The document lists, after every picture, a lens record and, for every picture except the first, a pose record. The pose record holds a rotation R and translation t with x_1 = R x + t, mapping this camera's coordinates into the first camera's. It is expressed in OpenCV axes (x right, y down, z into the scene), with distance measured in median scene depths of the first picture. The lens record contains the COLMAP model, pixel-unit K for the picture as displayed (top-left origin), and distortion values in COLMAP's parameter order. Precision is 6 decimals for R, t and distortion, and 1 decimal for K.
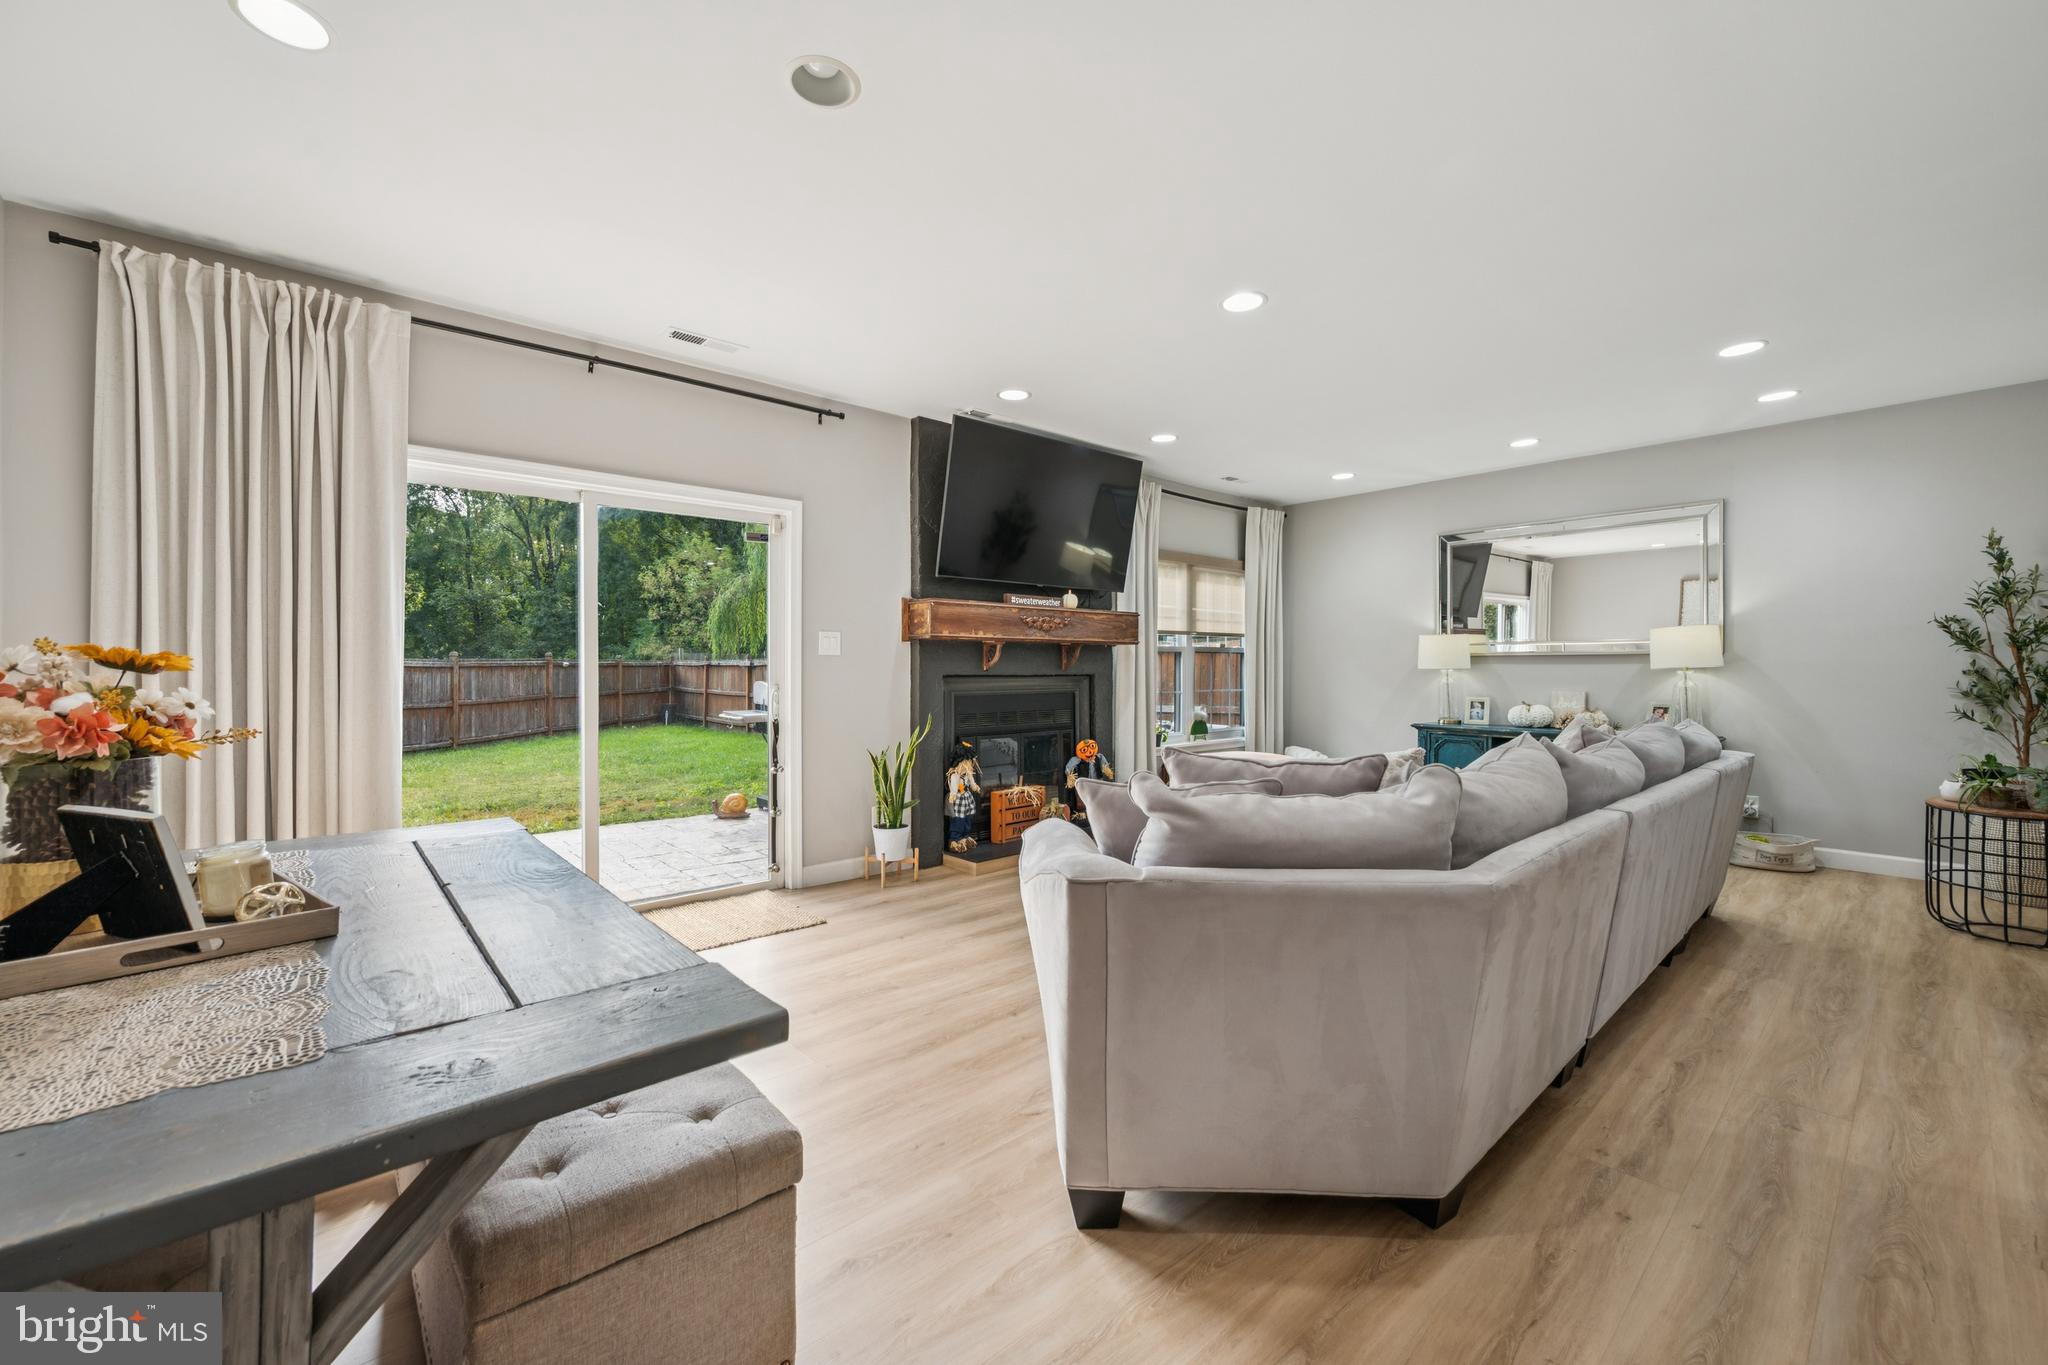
lens RADIAL K [[835.3, 0, 1026.4], [0, 835.3, 668.3], [0, 0, 1]] dist [0.000371, -0.000530]
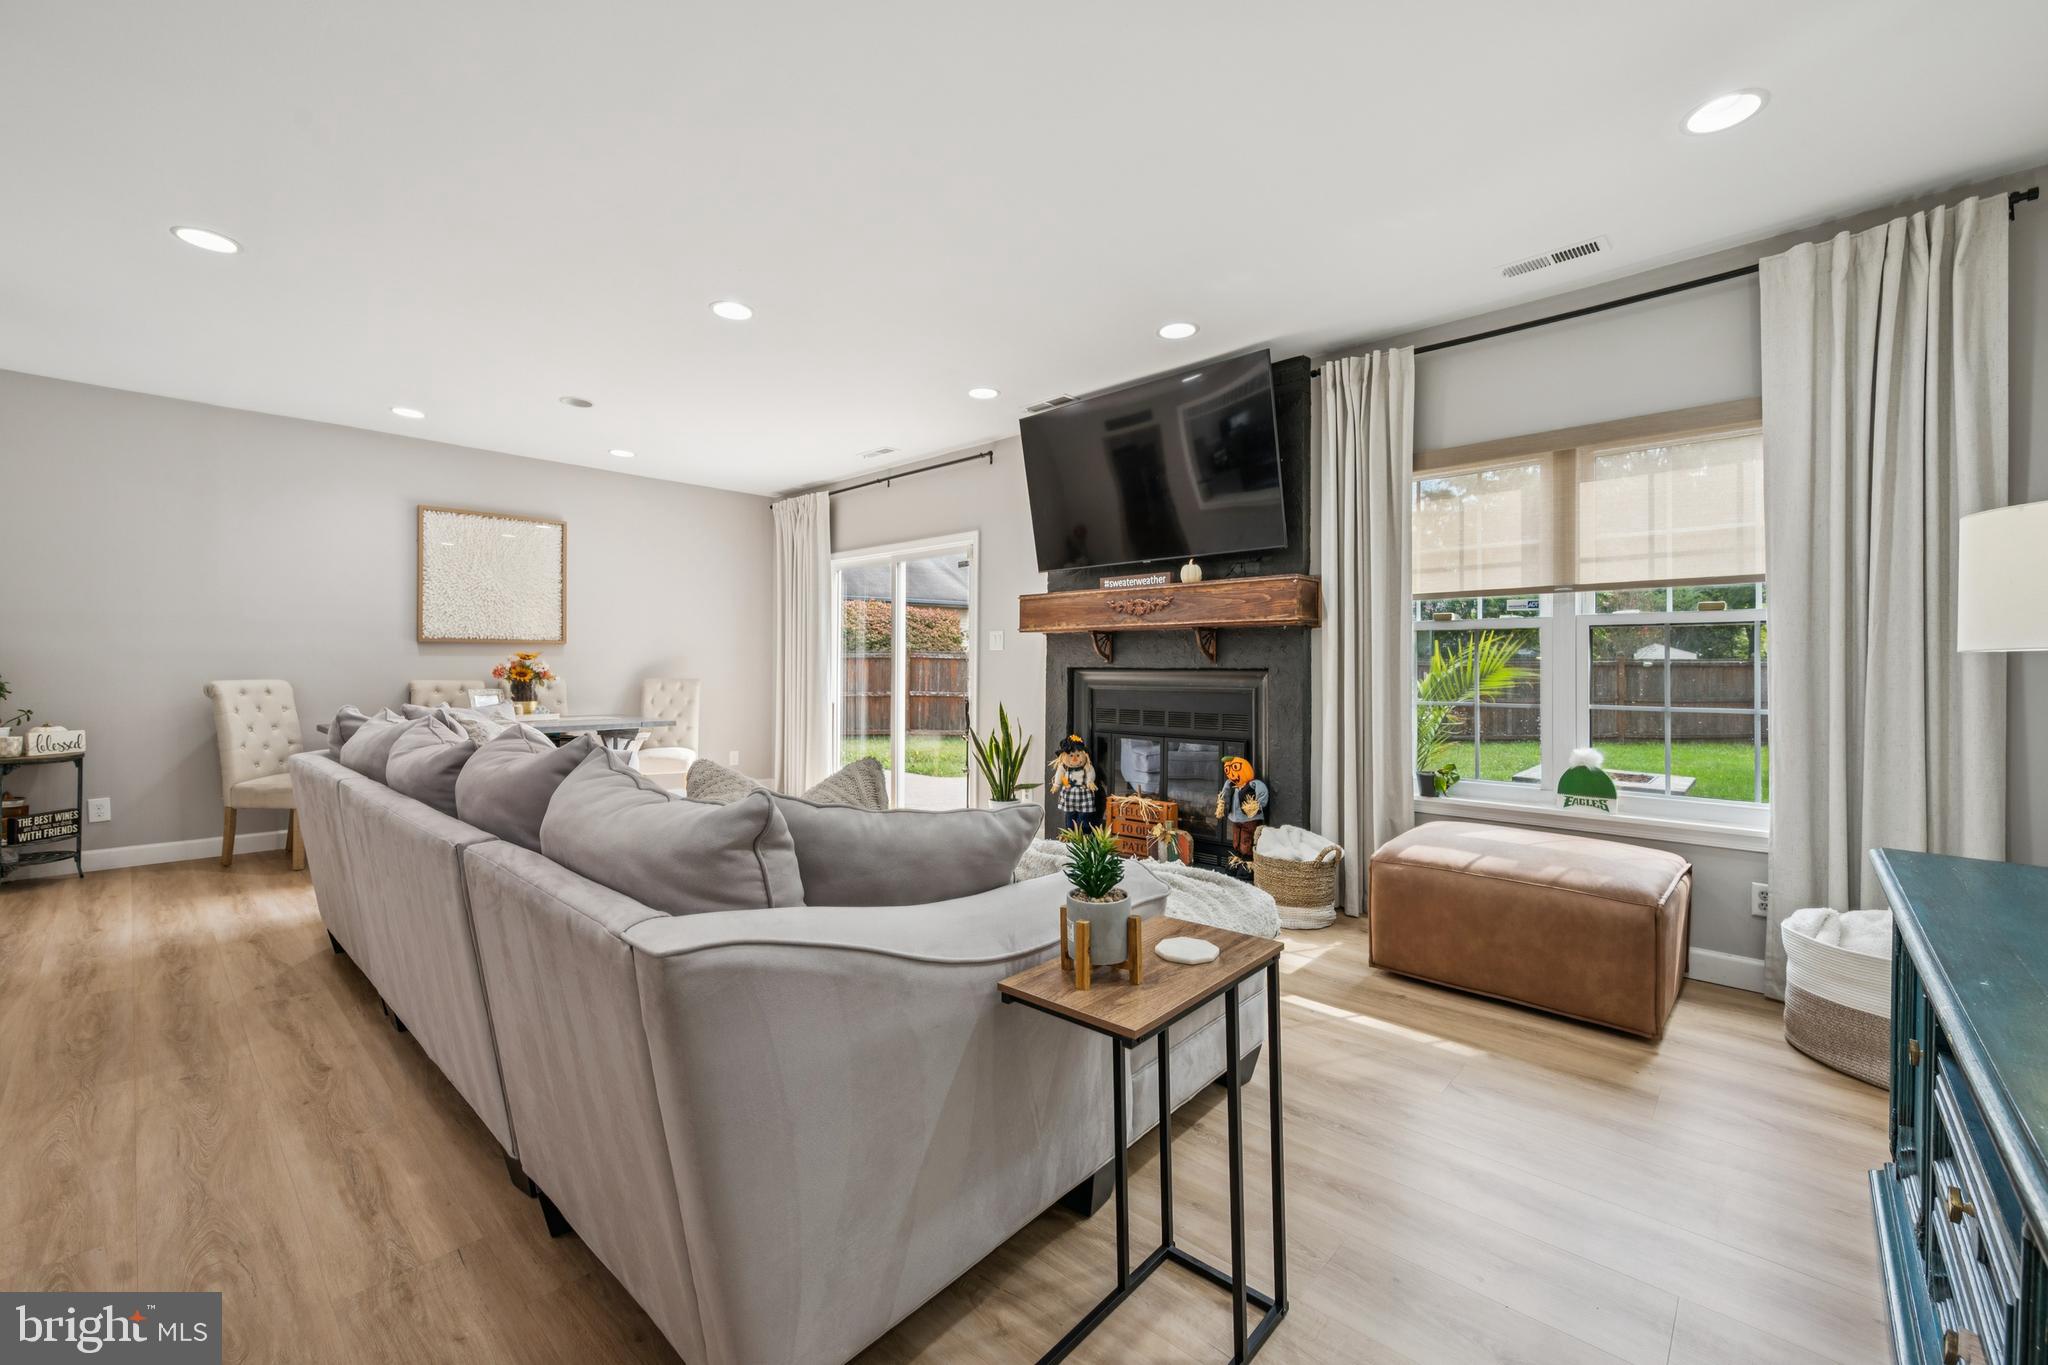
lens RADIAL K [[835.3, 0, 1026.4], [0, 835.3, 668.3], [0, 0, 1]] dist [0.000371, -0.000530]
pose [[0.082511, 0.005584, -0.996575, 1.611750], [-0.003731, 0.999979, 0.005294, 0.008534], [0.996583, 0.003282, 0.082530, 1.541378]]
